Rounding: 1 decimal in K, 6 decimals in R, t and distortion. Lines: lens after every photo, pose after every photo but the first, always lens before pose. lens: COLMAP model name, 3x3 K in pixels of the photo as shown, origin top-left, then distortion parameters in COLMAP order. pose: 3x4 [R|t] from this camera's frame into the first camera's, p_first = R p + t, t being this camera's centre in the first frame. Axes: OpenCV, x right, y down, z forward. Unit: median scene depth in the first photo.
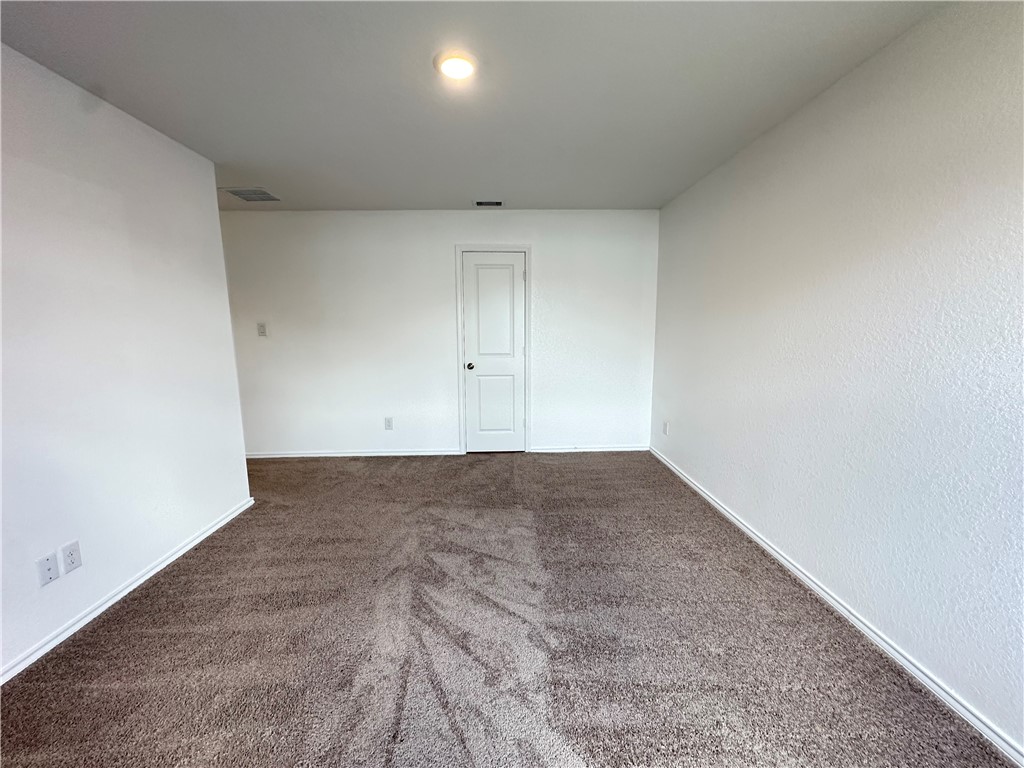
lens RADIAL K [[410.1, 0, 512.6], [0, 410.1, 383.9], [0, 0, 1]] dist [-0.003851, 0.000547]
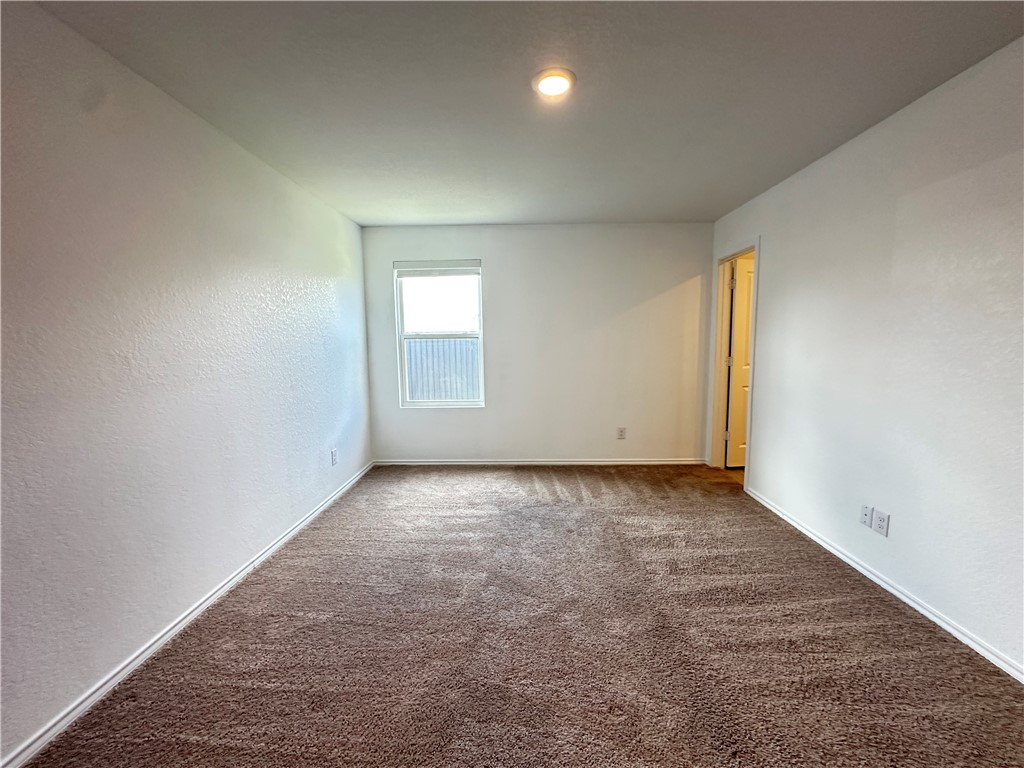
lens RADIAL K [[410.1, 0, 512.6], [0, 410.1, 383.9], [0, 0, 1]] dist [-0.003851, 0.000547]
pose [[-0.998492, 0.012156, 0.053535, -0.035668], [0.025026, 0.968745, 0.246794, -0.152319], [-0.048861, 0.247761, -0.967588, 1.096143]]
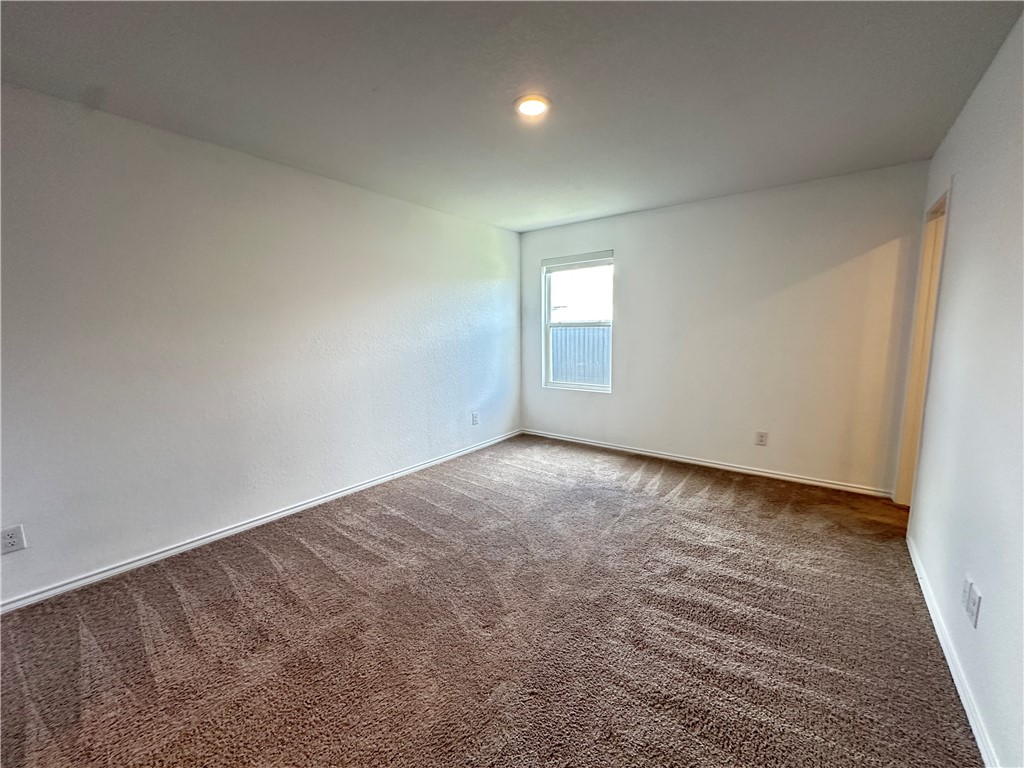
lens RADIAL K [[410.1, 0, 512.6], [0, 410.1, 383.9], [0, 0, 1]] dist [-0.003851, 0.000547]
pose [[-0.777508, -0.068621, 0.625117, -0.440222], [0.104700, 0.966031, 0.236268, -0.144913], [-0.620096, 0.249150, -0.743913, 1.061286]]
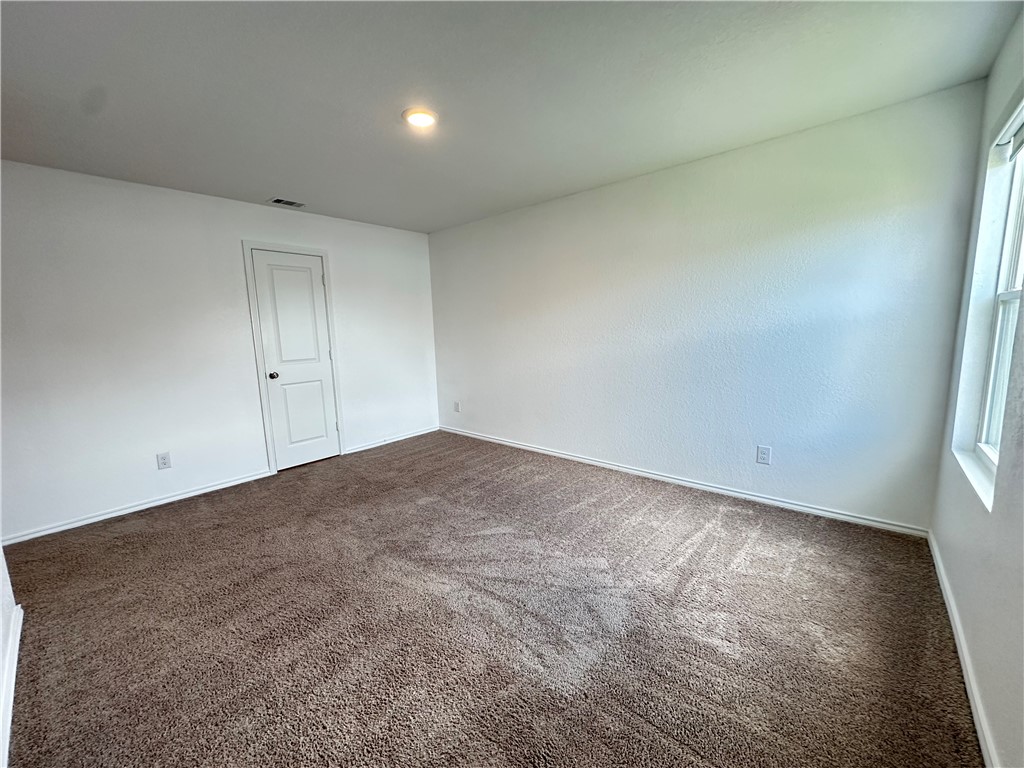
lens RADIAL K [[410.0, 0, 512.0], [0, 410.0, 384.0], [0, 0, 1]] dist [0.001190, 0.000639]
pose [[0.680049, -0.117017, 0.723768, -0.477833], [0.130665, 0.990721, 0.037406, 0.012661], [-0.721429, 0.069133, 0.689028, -0.009631]]
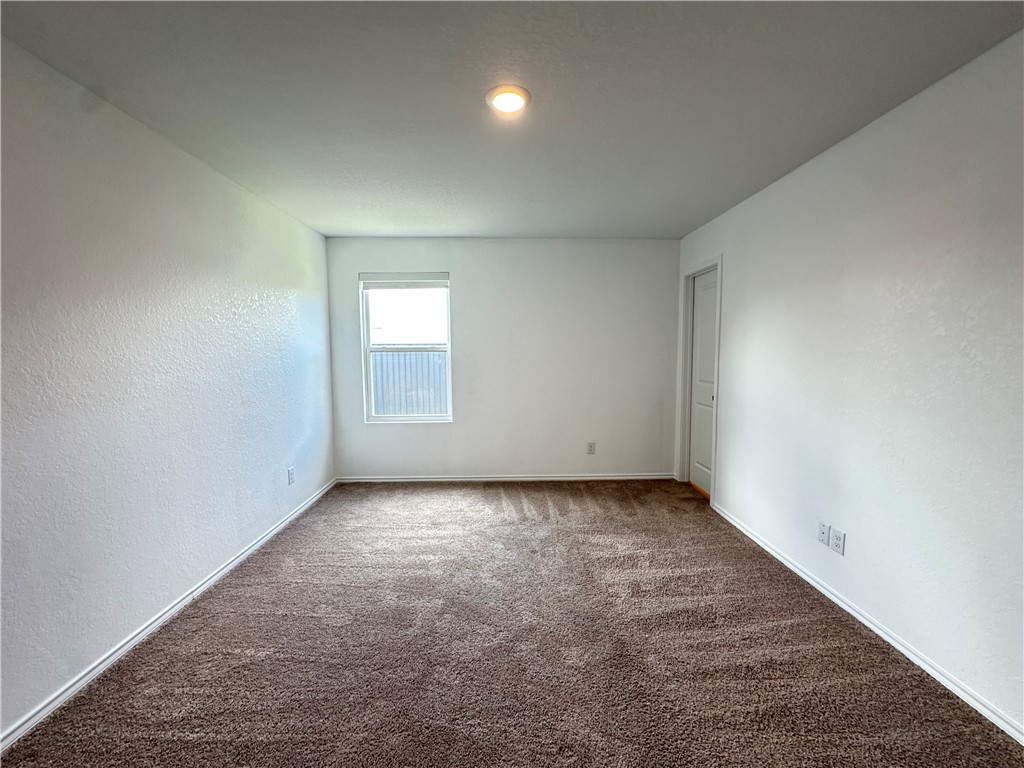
lens RADIAL K [[410.1, 0, 512.6], [0, 410.1, 383.9], [0, 0, 1]] dist [-0.003851, 0.000547]
pose [[-0.999938, 0.010076, 0.004790, -0.068232], [0.010891, 0.974682, 0.223332, -0.160050], [-0.002419, 0.223370, -0.974731, 1.076714]]
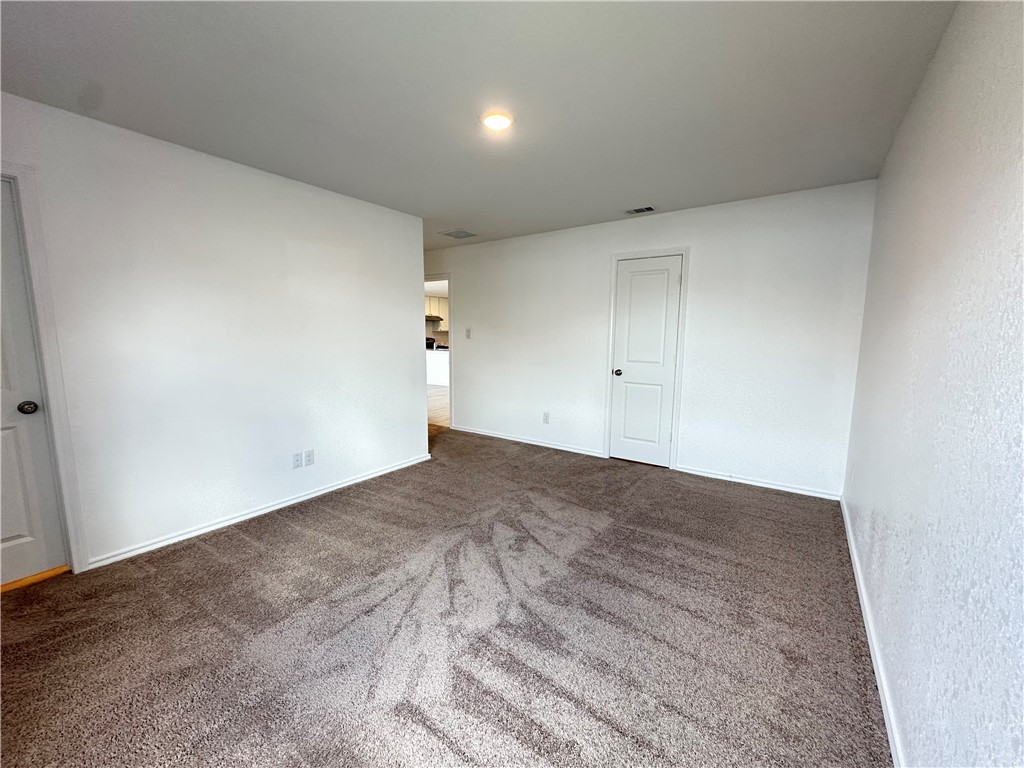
lens RADIAL K [[411.3, 0, 512.0], [0, 411.3, 384.0], [0, 0, 1]] dist [-0.001846, 0.000039]
pose [[0.795908, 0.086532, -0.599202, 0.353638], [-0.096584, 0.995205, 0.015429, -0.005734], [0.597664, 0.045593, 0.800449, 0.037987]]
